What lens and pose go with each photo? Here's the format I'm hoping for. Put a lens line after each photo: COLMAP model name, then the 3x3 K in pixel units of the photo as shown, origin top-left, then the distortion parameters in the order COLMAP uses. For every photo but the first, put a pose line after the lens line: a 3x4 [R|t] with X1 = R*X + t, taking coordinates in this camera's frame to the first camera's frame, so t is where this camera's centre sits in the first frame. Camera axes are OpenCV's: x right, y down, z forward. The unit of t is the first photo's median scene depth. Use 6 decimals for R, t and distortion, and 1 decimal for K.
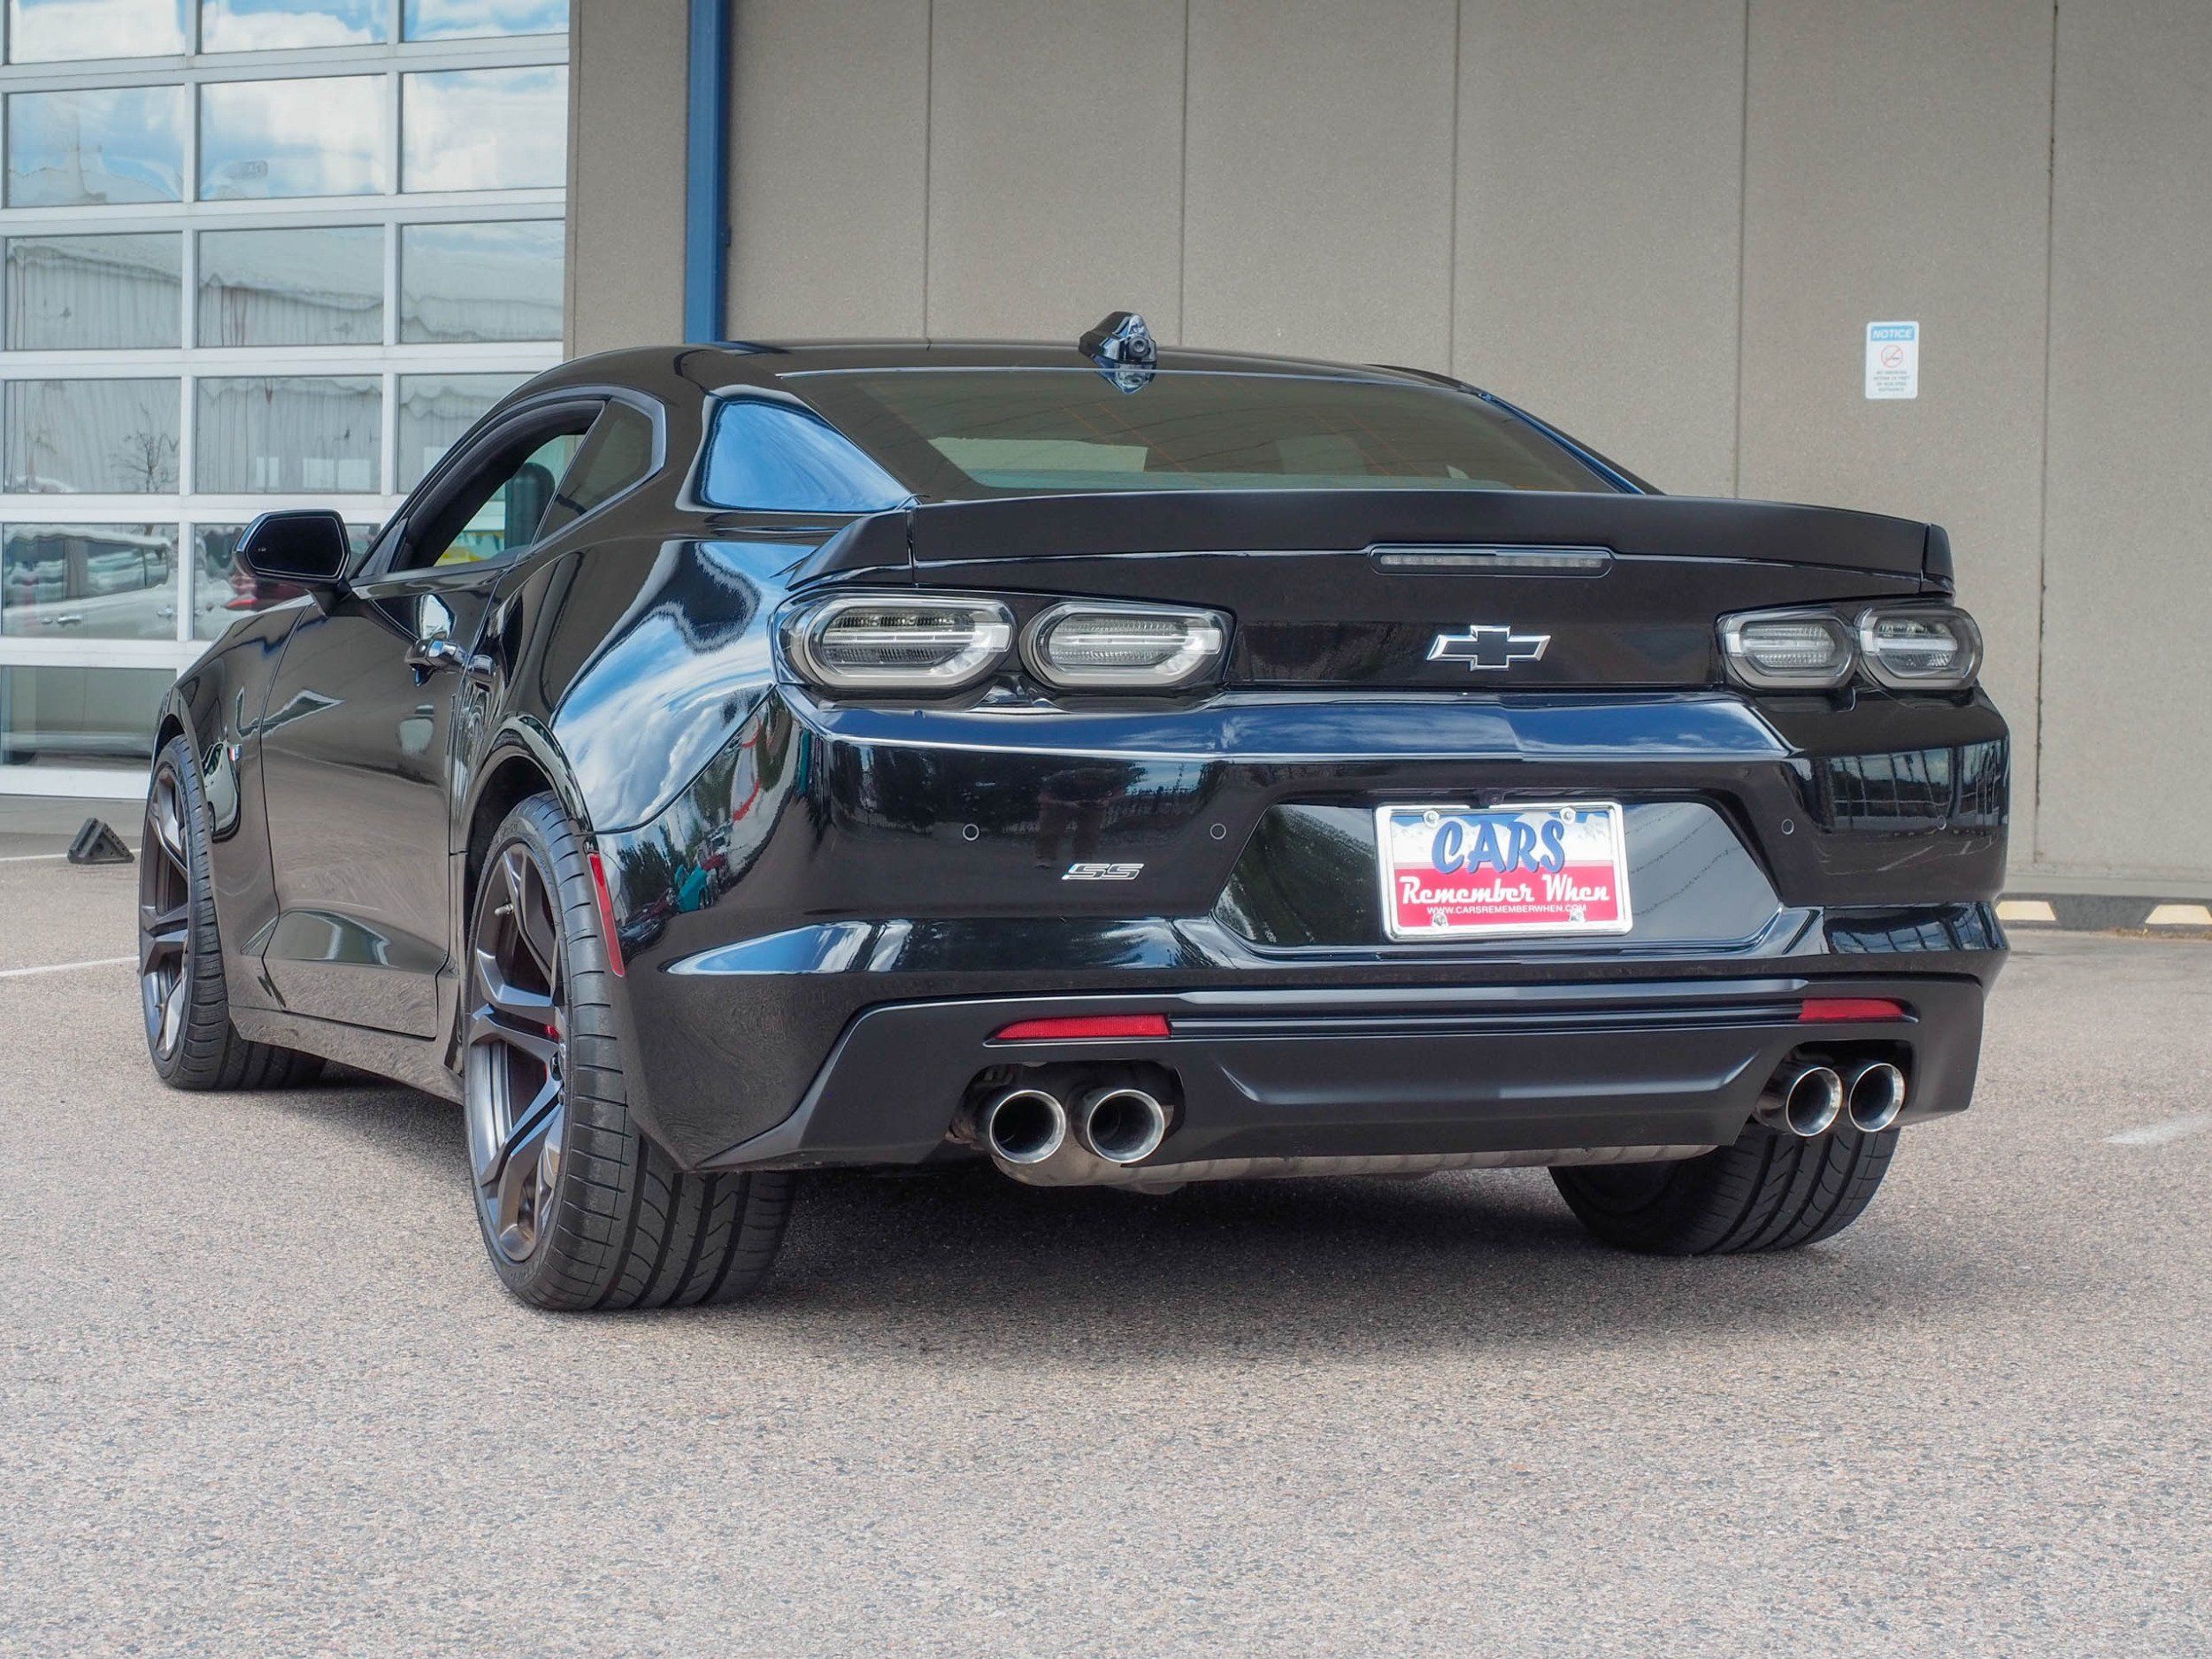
lens RADIAL K [[4675.7, 0, 1077.6], [0, 4675.7, 846.5], [0, 0, 1]] dist [-0.014191, 0.000000]
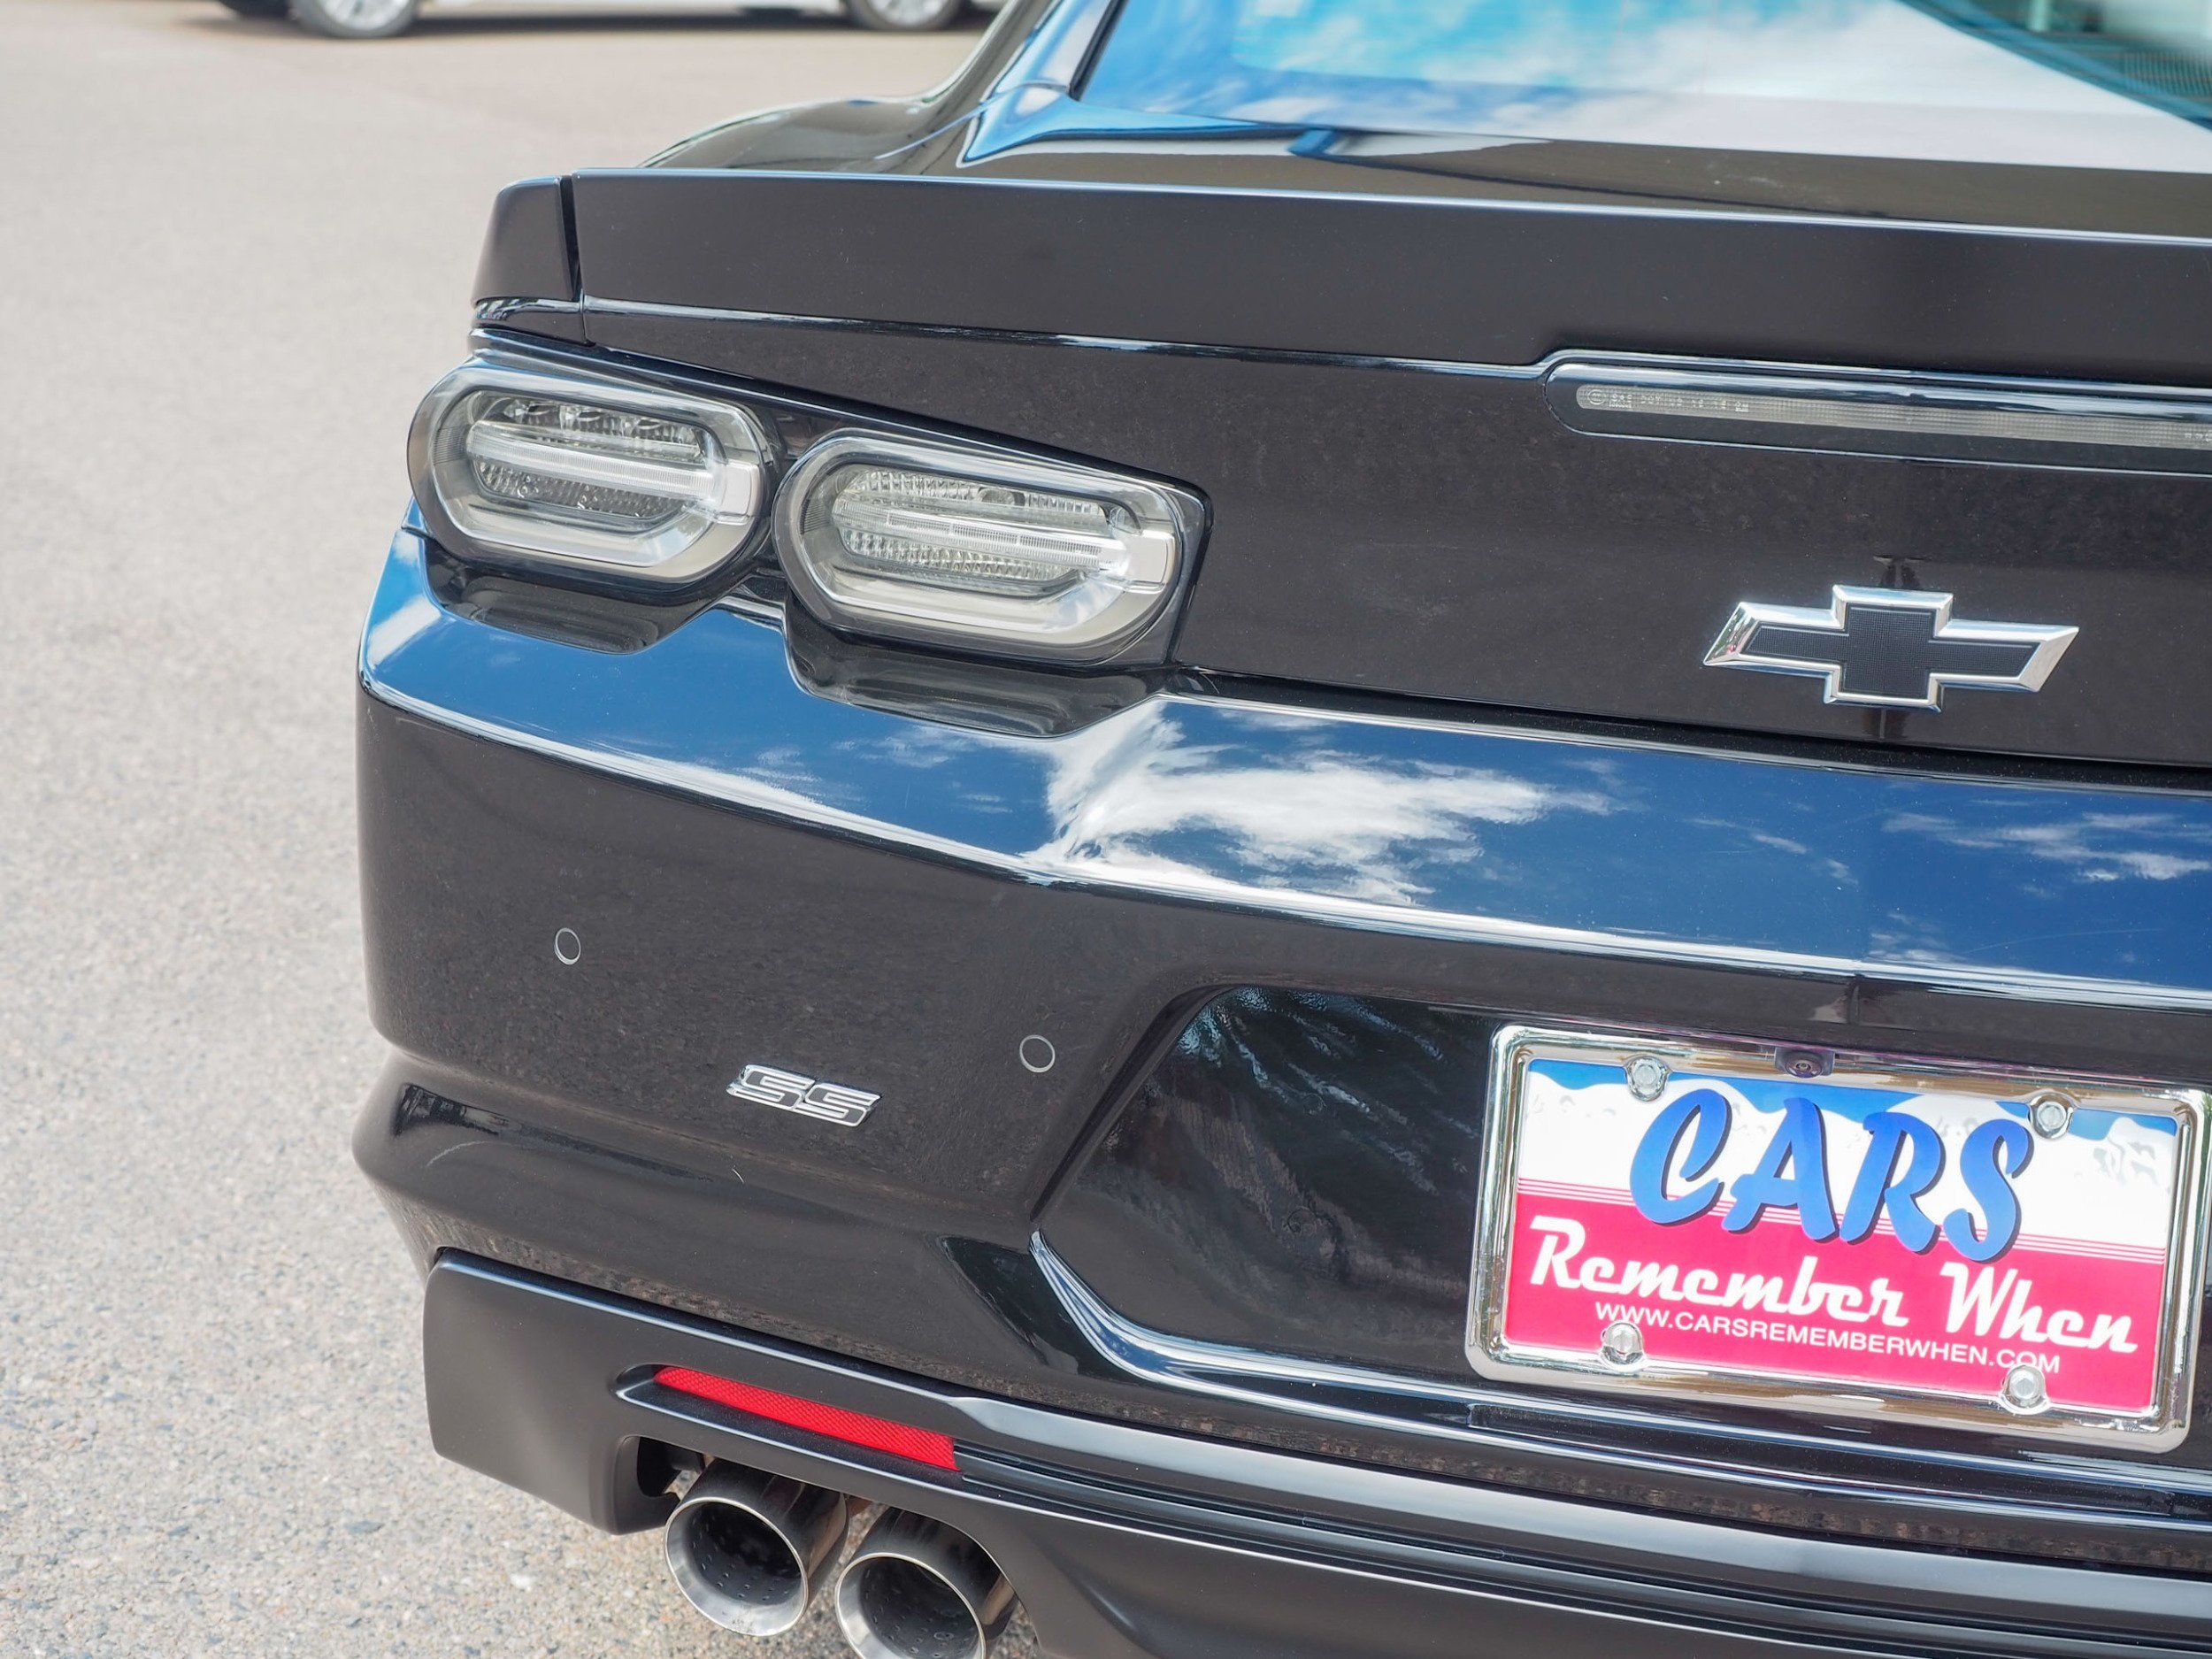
lens RADIAL K [[3708.1, 0, 1073.5], [0, 3708.1, 877.1], [0, 0, 1]] dist [0.010034, 0.000000]
pose [[0.830922, 0.171669, -0.529243, 0.187668], [-0.051122, 0.970743, 0.234615, -0.087821], [0.554035, -0.167891, 0.815388, 0.696512]]
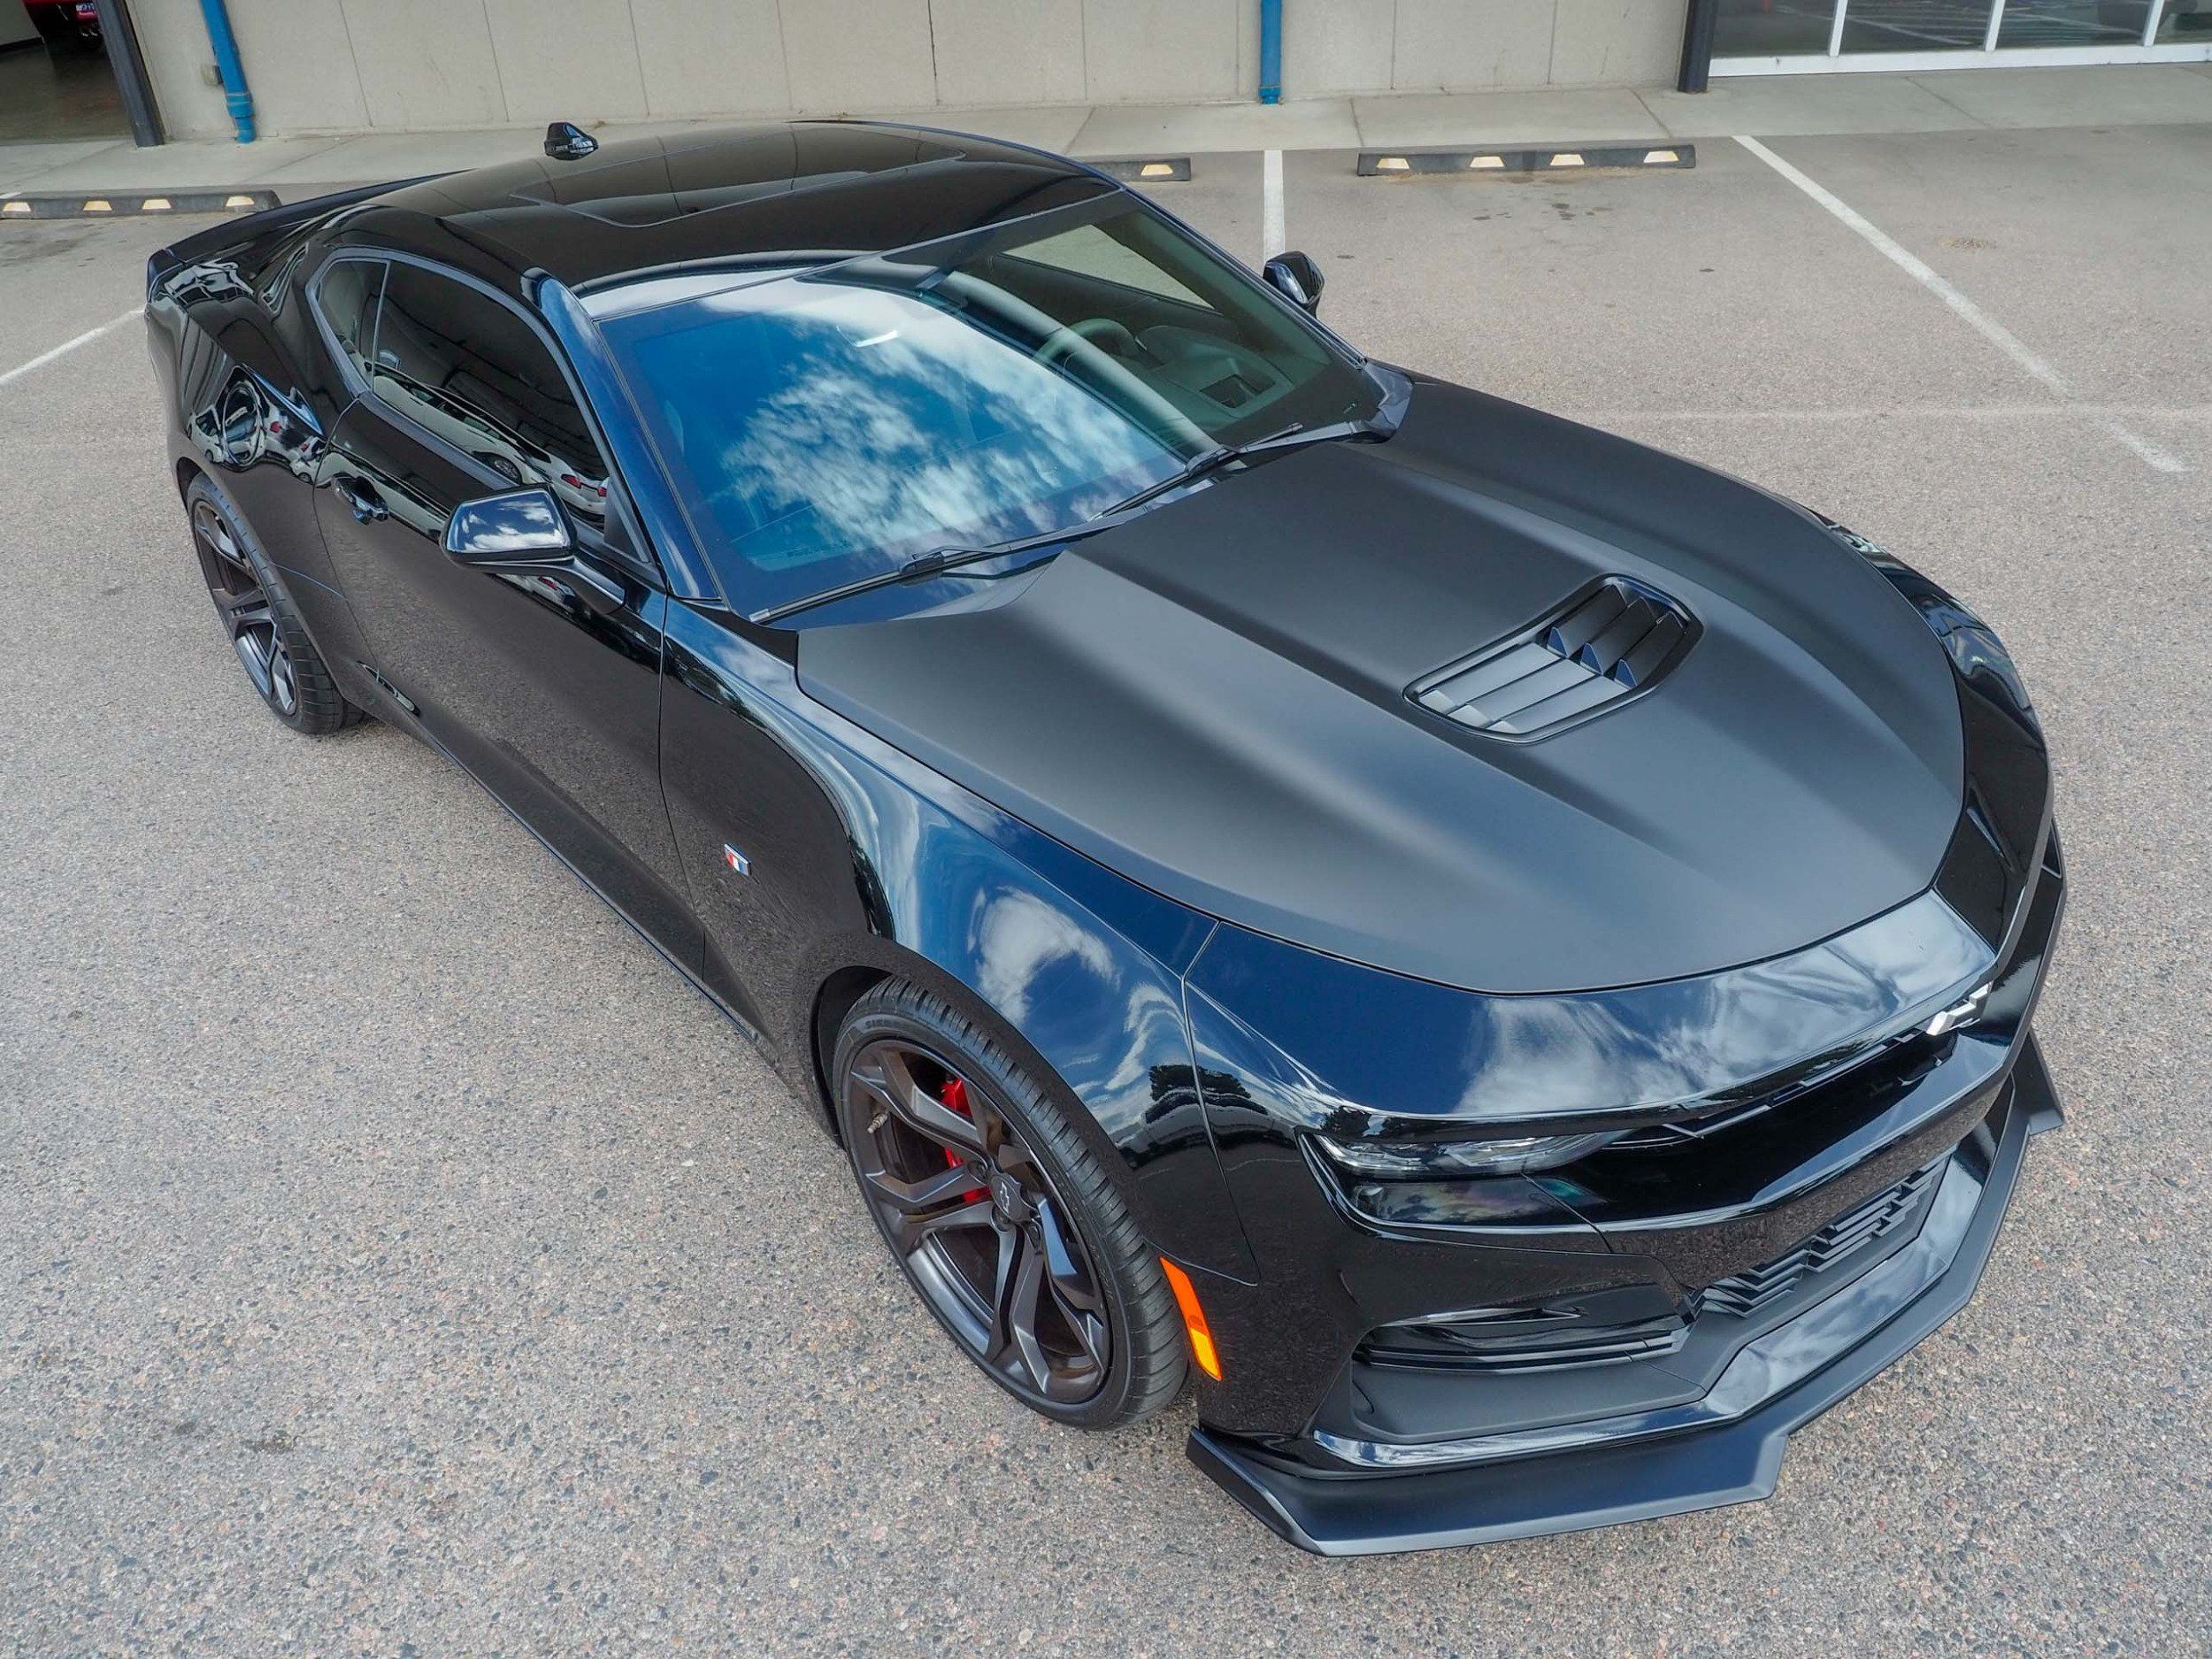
lens RADIAL K [[1603.3, 0, 1102.6], [0, 1603.3, 803.2], [0, 0, 1]] dist [-0.016832, 0.007351]
pose [[0.915179, -0.255742, 0.311517, -0.107123], [0.074077, 0.866467, 0.493707, -0.210313], [-0.396181, -0.428755, 0.811918, 0.630046]]
